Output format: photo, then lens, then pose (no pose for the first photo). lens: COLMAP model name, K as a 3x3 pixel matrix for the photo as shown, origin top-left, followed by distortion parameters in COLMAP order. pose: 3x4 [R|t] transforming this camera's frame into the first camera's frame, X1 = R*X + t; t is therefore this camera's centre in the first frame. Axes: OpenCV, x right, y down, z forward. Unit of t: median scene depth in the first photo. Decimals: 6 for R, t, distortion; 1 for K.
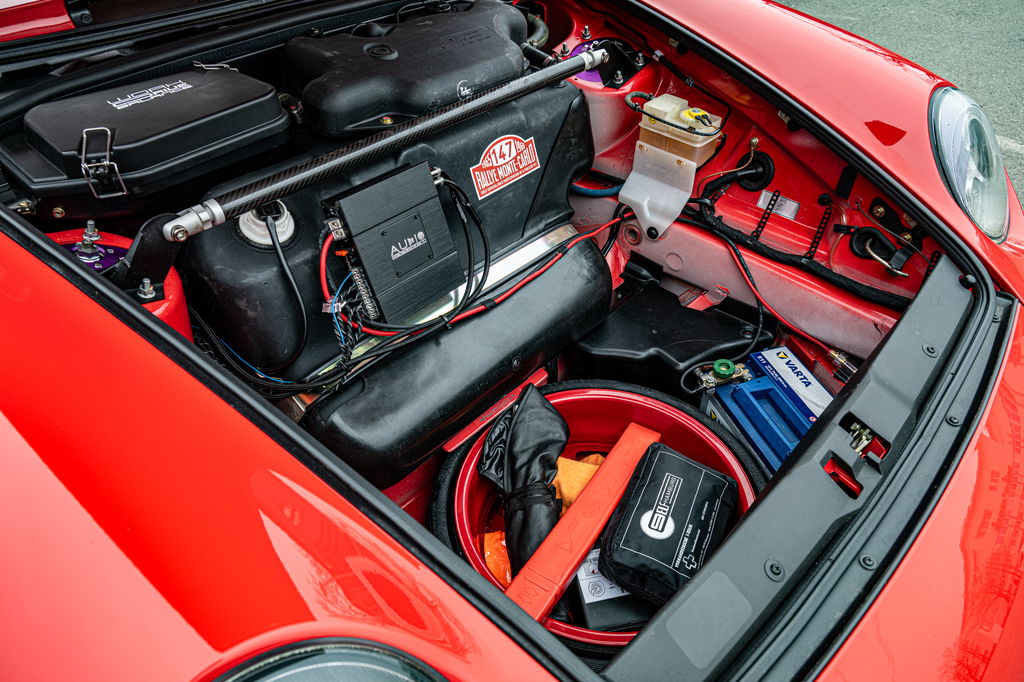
lens RADIAL K [[709.6, 0, 512.8], [0, 709.6, 345.8], [0, 0, 1]] dist [-0.007229, 0.007285]
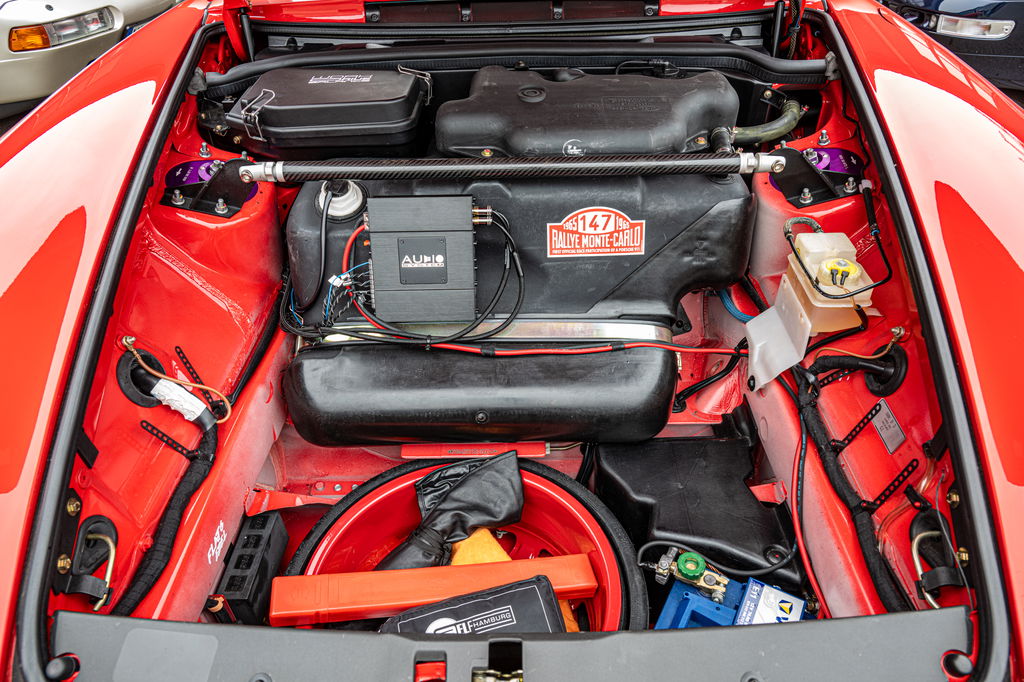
lens RADIAL K [[709.6, 0, 512.4], [0, 709.6, 336.0], [0, 0, 1]] dist [-0.007229, 0.007285]
pose [[0.662967, 0.436104, -0.608513, 0.561183], [-0.465854, 0.876593, 0.120687, -0.204552], [0.586050, 0.203467, 0.784313, 0.224272]]
